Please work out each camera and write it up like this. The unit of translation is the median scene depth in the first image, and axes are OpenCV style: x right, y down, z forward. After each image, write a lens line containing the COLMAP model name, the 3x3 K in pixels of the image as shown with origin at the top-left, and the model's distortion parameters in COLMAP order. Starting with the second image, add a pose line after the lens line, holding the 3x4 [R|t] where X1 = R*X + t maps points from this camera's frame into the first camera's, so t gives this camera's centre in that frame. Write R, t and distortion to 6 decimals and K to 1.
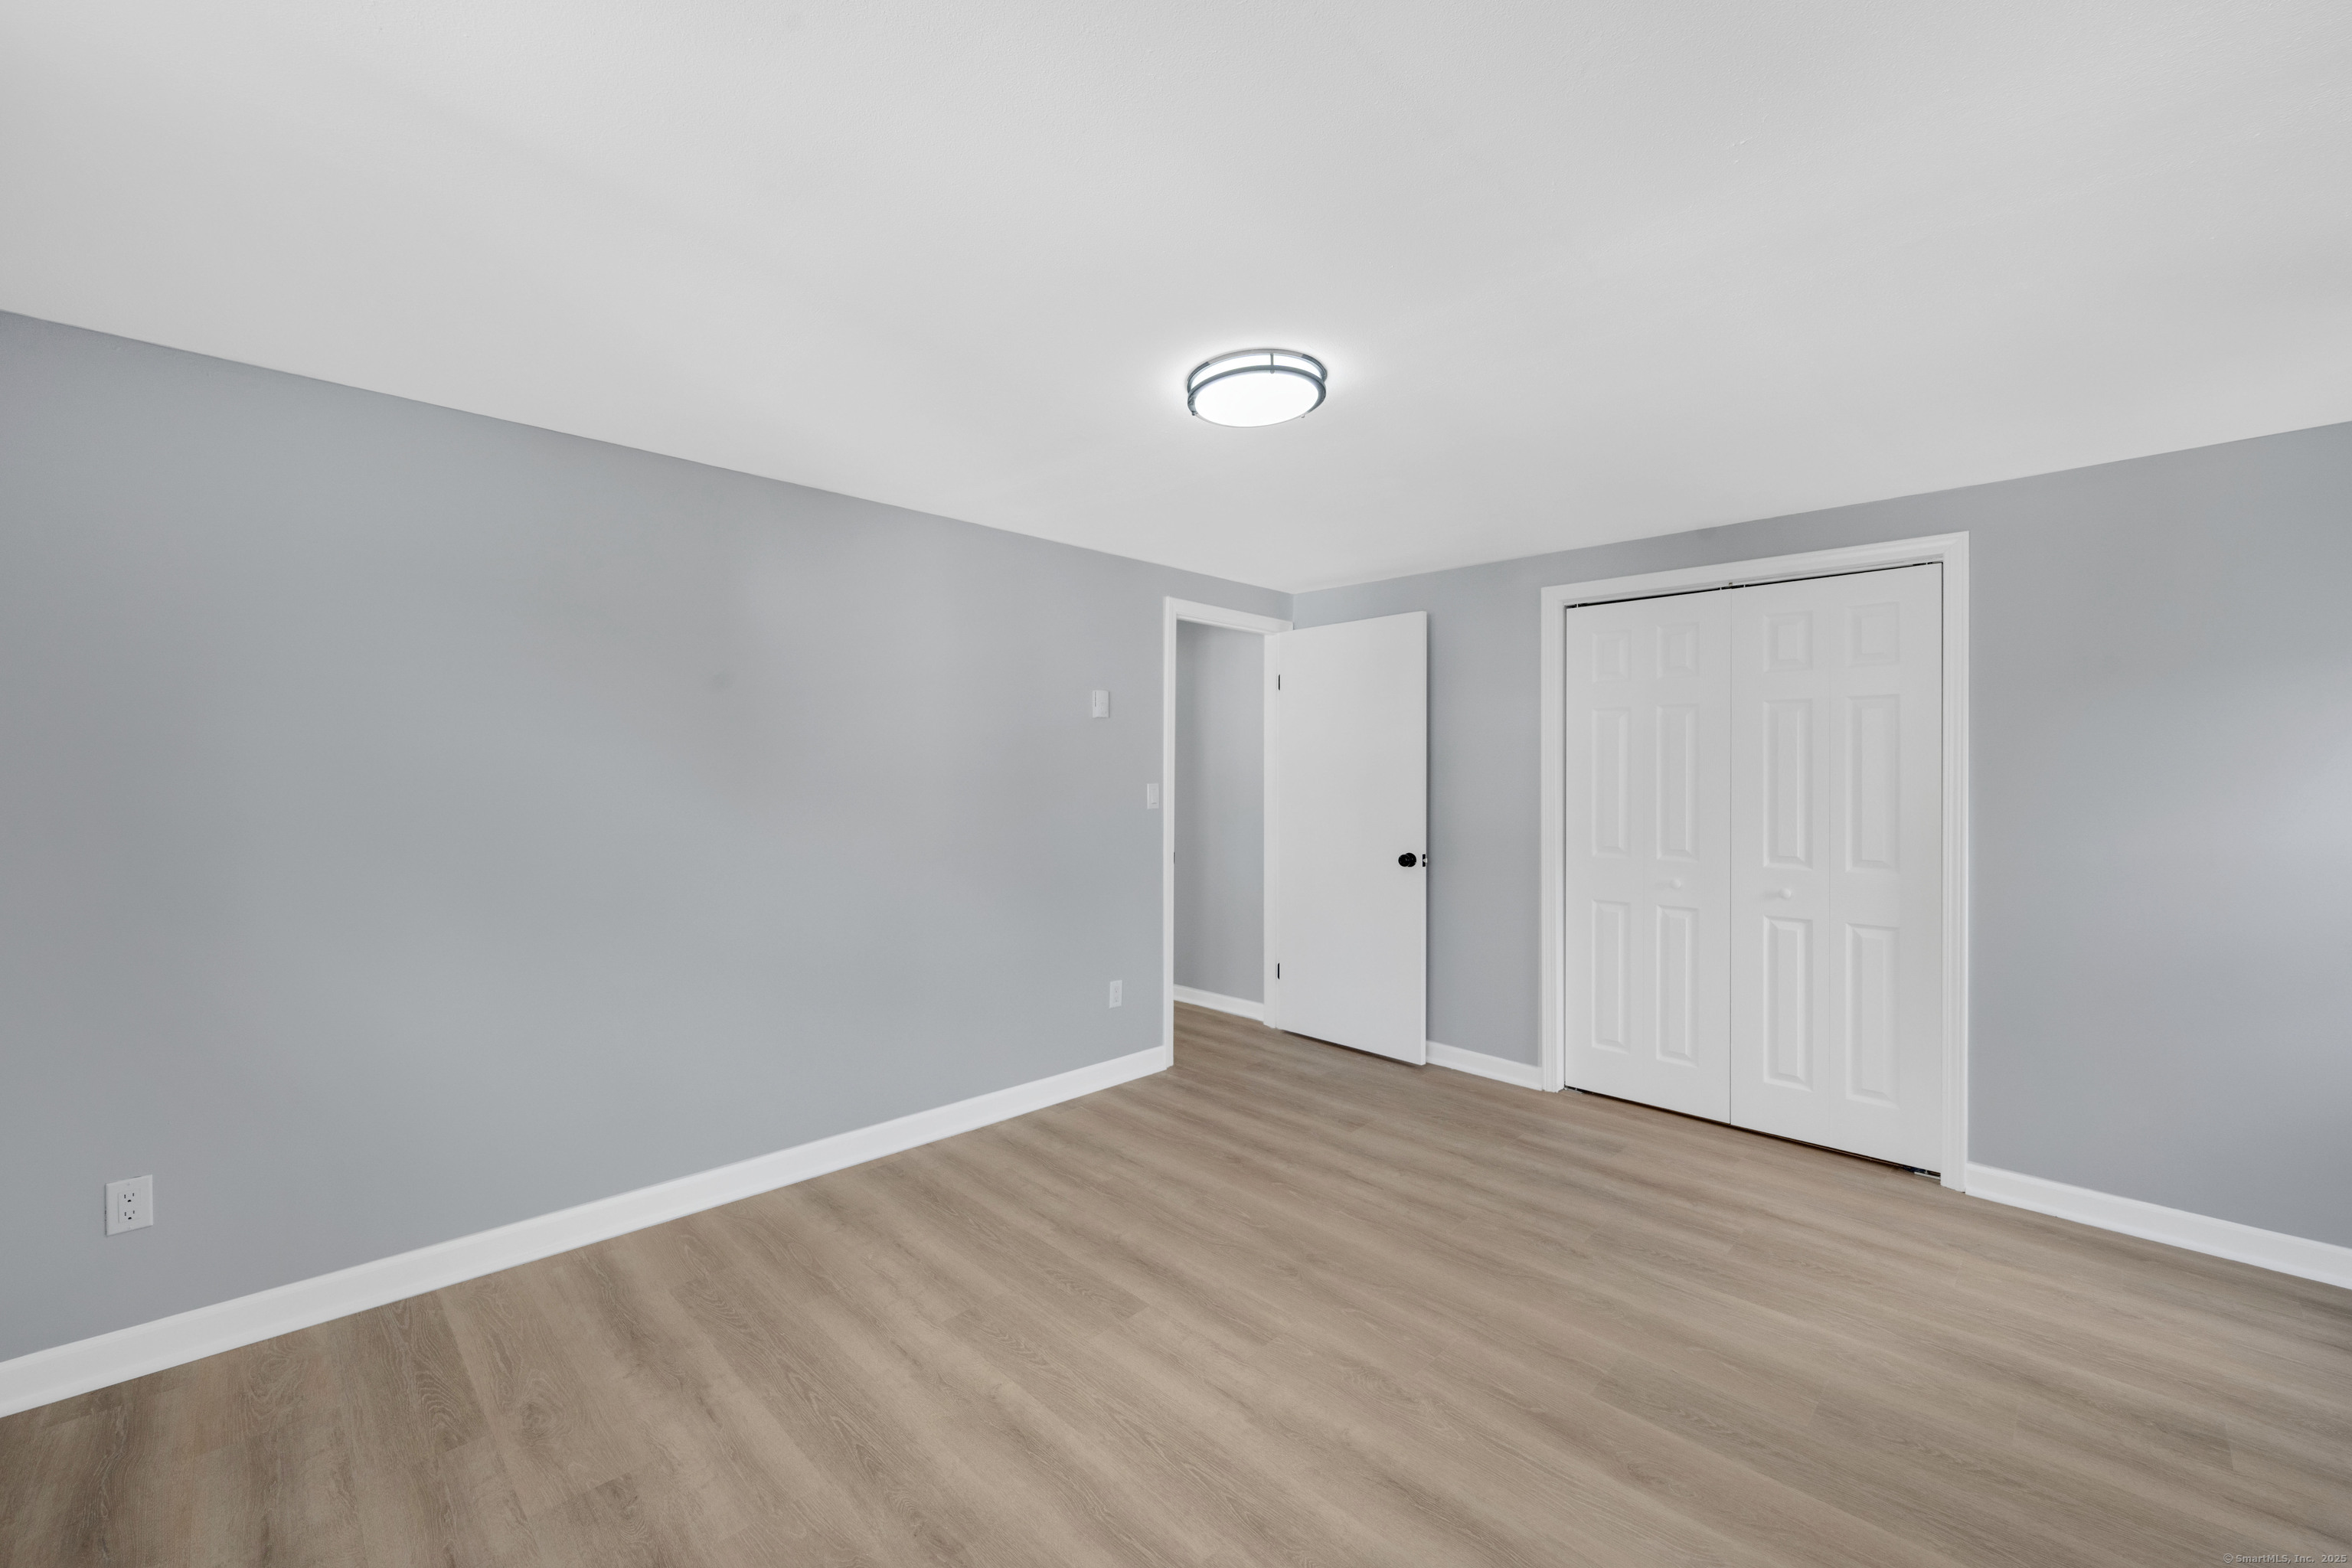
lens RADIAL K [[936.0, 0, 1175.2], [0, 936.0, 778.3], [0, 0, 1]] dist [0.001077, 0.000117]
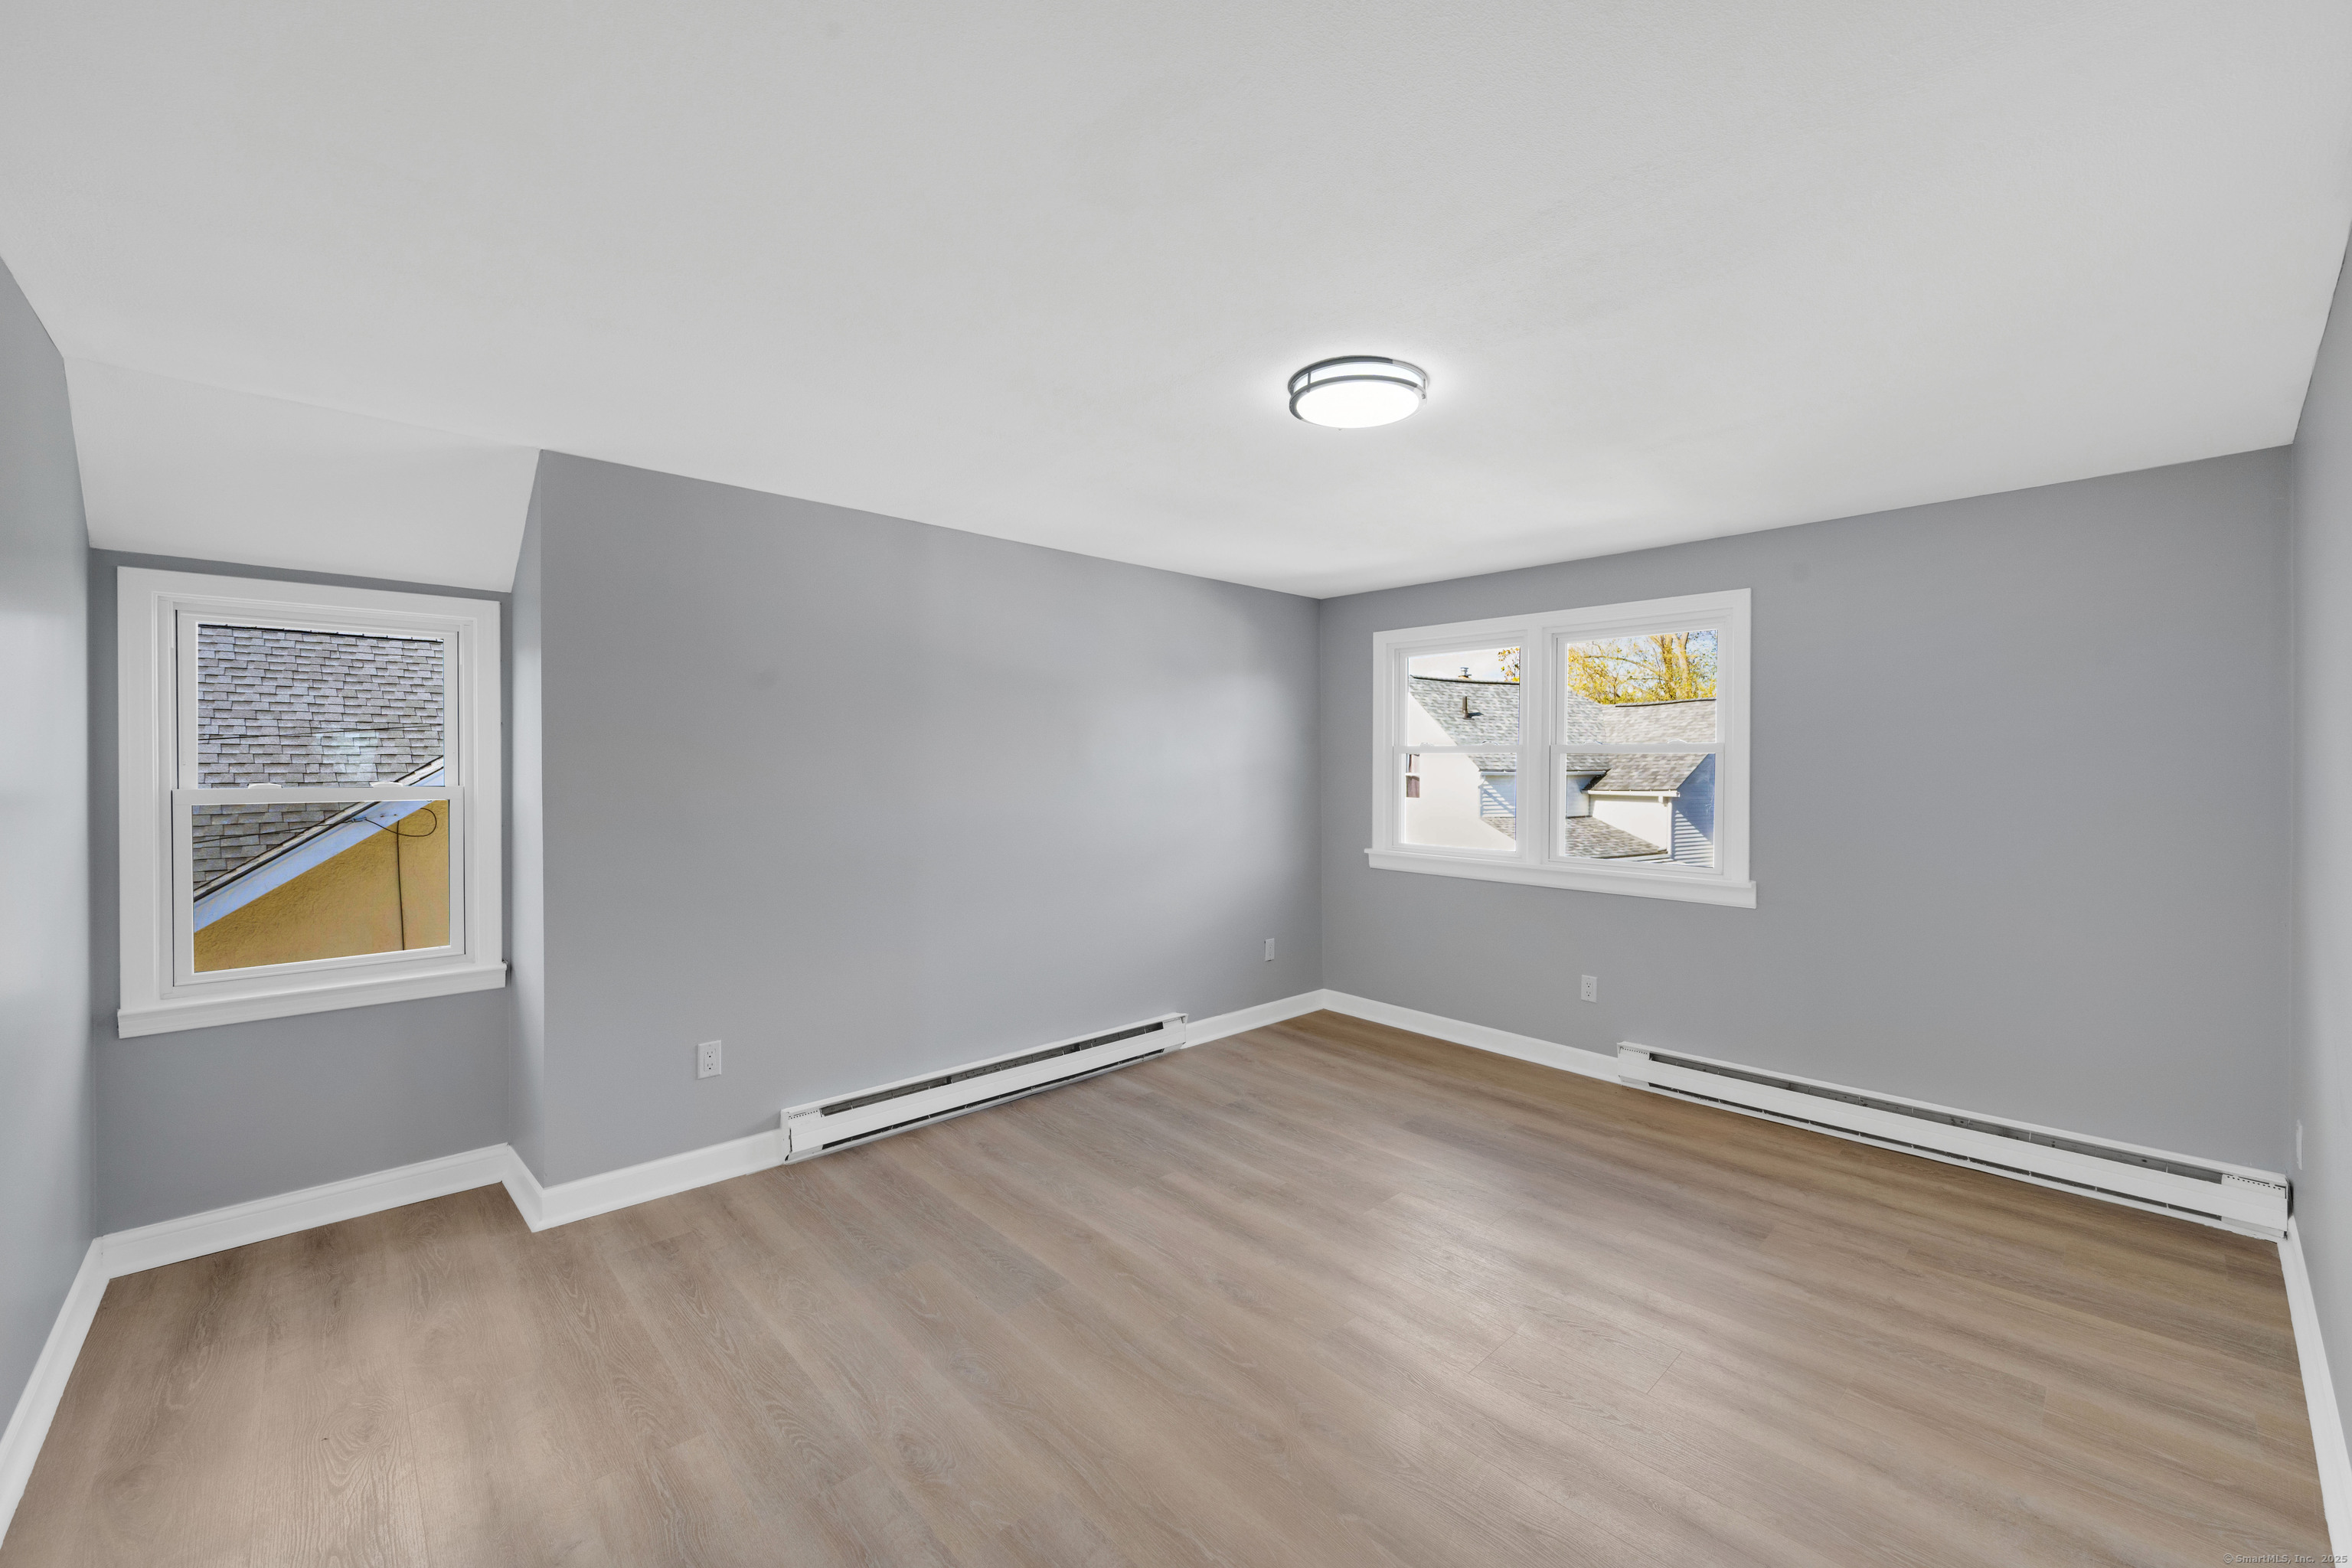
lens RADIAL K [[936.0, 0, 1176.2], [0, 936.0, 787.8], [0, 0, 1]] dist [0.001077, 0.000117]
pose [[-0.998090, -0.008129, 0.061240, 0.240953], [-0.006665, 0.999688, 0.024079, -0.018410], [-0.061417, 0.023625, -0.997833, 2.244465]]
